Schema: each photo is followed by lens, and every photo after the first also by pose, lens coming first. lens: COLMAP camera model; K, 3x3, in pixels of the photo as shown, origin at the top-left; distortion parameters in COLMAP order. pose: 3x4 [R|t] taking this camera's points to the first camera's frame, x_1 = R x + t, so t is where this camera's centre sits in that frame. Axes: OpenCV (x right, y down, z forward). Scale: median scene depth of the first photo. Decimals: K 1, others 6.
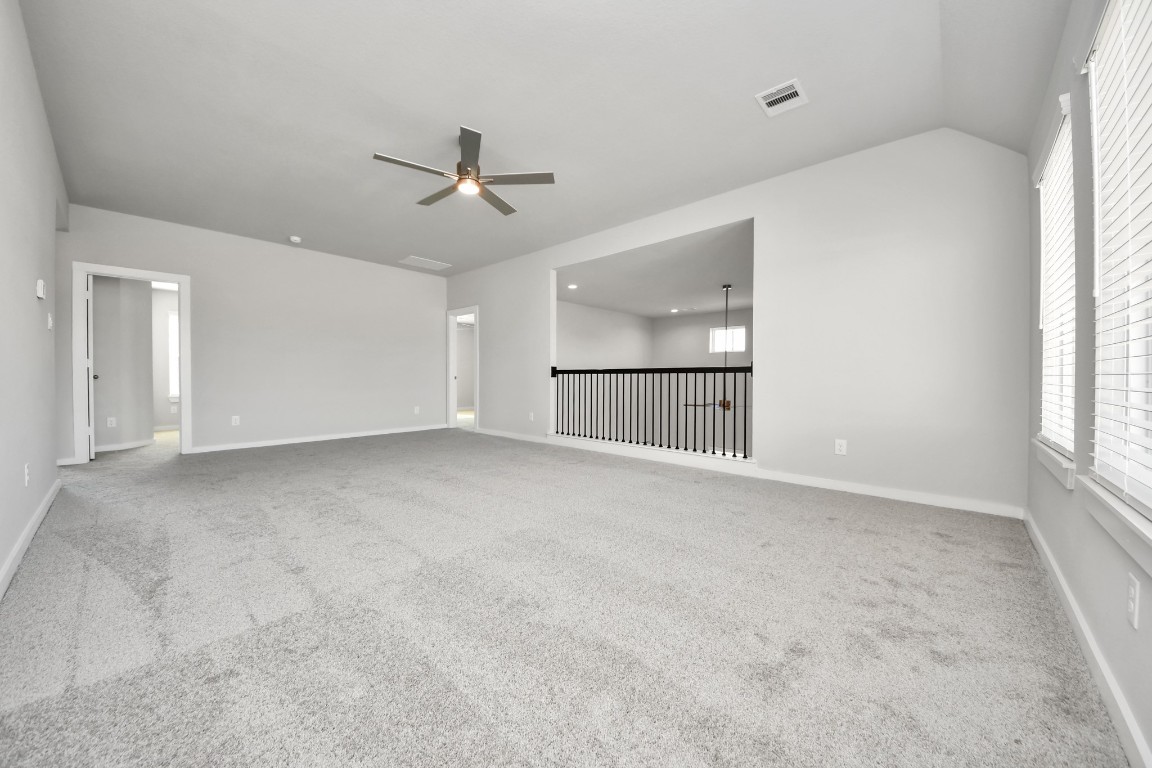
lens RADIAL K [[416.8, 0, 577.6], [0, 416.8, 376.0], [0, 0, 1]] dist [0.001449, -0.000195]
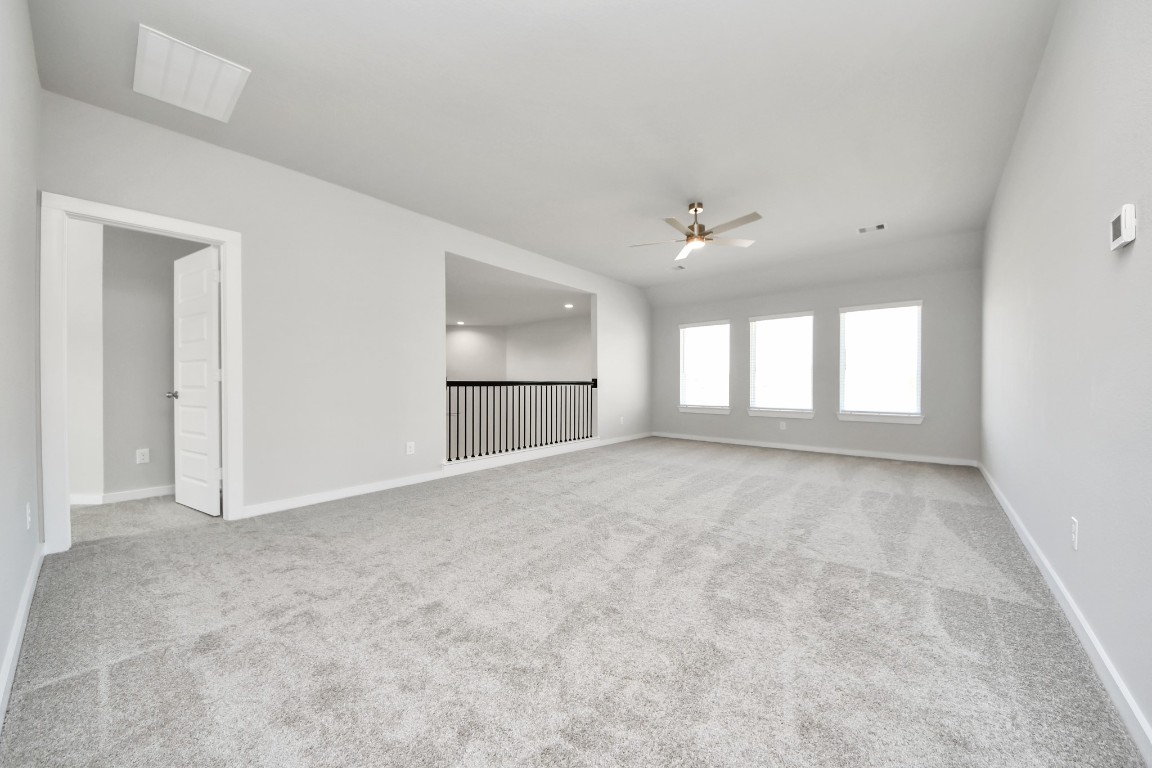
lens RADIAL K [[413.2, 0, 577.3], [0, 413.2, 385.5], [0, 0, 1]] dist [0.001373, -0.007728]
pose [[-0.054675, 0.008346, 0.998469, -0.892313], [0.014862, 0.999861, -0.007544, 0.003414], [-0.998394, 0.014427, -0.054792, 0.837663]]
